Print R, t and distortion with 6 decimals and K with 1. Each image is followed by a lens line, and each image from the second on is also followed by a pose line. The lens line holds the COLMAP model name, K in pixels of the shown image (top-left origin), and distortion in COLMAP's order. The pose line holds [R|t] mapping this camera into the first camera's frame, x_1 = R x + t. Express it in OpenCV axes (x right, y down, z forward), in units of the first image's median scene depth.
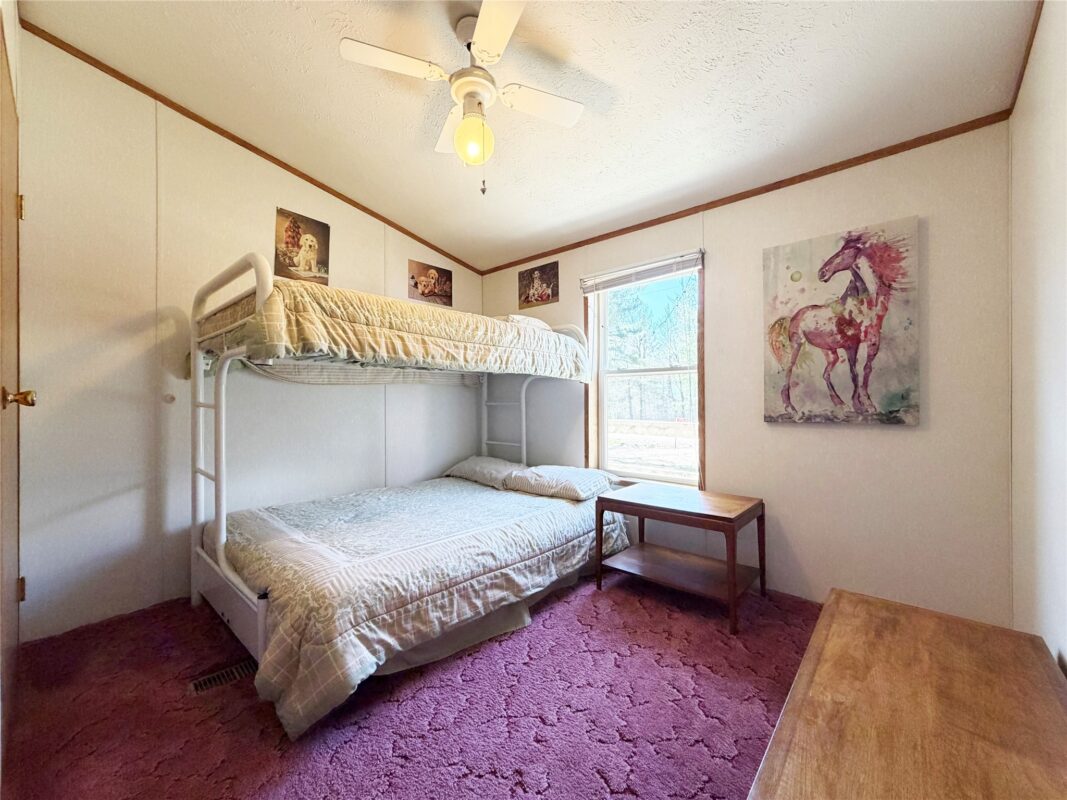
lens RADIAL K [[425.5, 0, 530.7], [0, 425.5, 397.1], [0, 0, 1]] dist [0.002362, 0.000023]
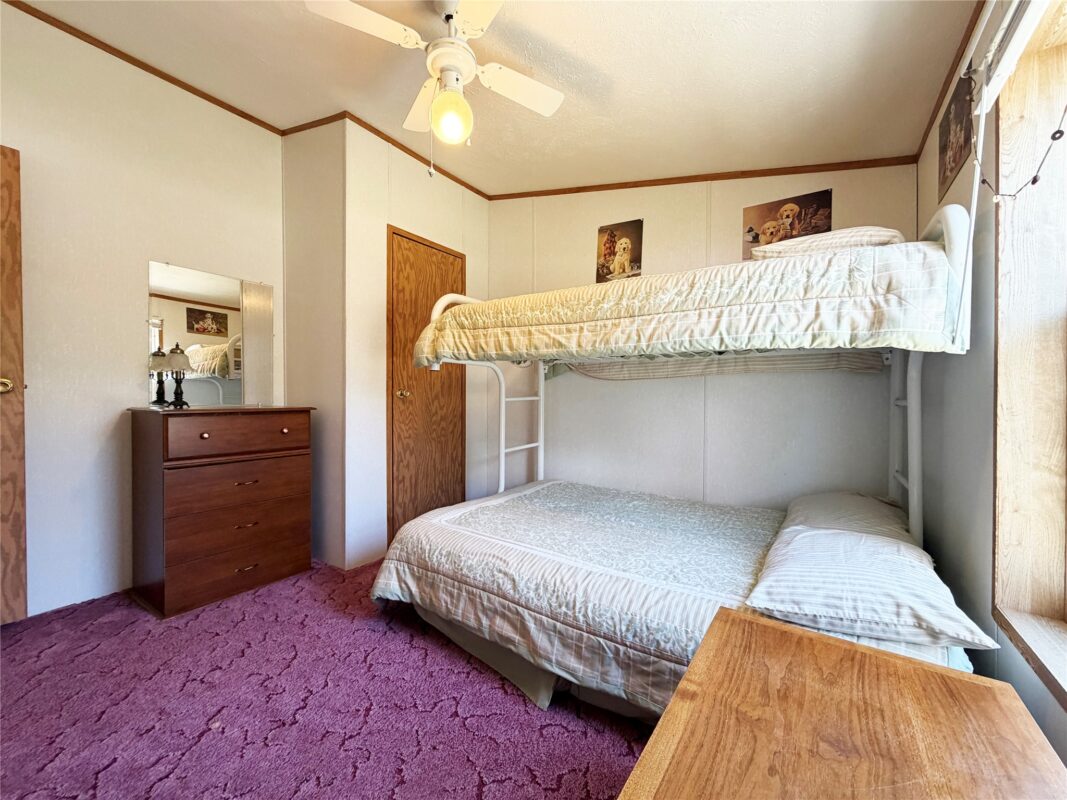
lens RADIAL K [[425.5, 0, 531.4], [0, 425.5, 399.7], [0, 0, 1]] dist [0.002362, 0.000023]
pose [[0.125566, 0.010943, -0.992025, 0.724335], [0.000920, 0.999937, 0.011147, 0.008563], [0.992085, -0.002312, 0.125548, 0.926043]]
